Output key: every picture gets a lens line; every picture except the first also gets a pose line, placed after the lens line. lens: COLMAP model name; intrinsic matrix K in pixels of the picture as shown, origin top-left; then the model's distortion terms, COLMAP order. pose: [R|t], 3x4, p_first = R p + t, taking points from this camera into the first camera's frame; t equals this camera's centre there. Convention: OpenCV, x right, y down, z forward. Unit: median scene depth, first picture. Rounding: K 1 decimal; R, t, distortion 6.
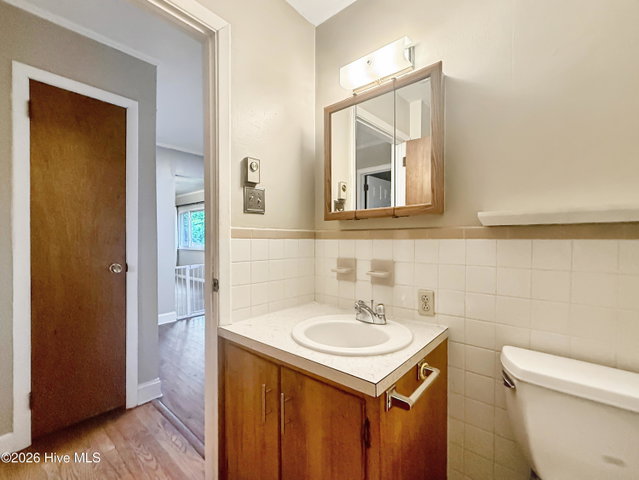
lens RADIAL K [[287.3, 0, 319.5], [0, 287.3, 240.0], [0, 0, 1]] dist [-0.000057, 0.000176]
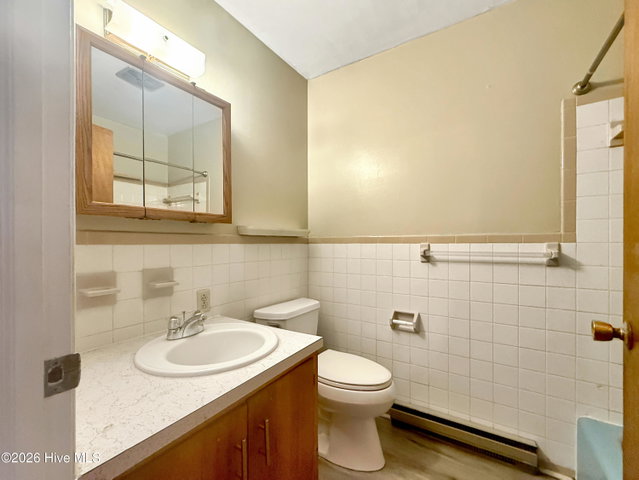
lens RADIAL K [[260.5, 0, 319.5], [0, 260.5, 240.0], [0, 0, 1]] dist [0.010633, 0.000347]
pose [[-0.122470, 0.012660, 0.992392, -0.728557], [0.007722, 0.999901, -0.011803, -0.003351], [-0.992442, 0.006217, -0.122555, 0.717227]]
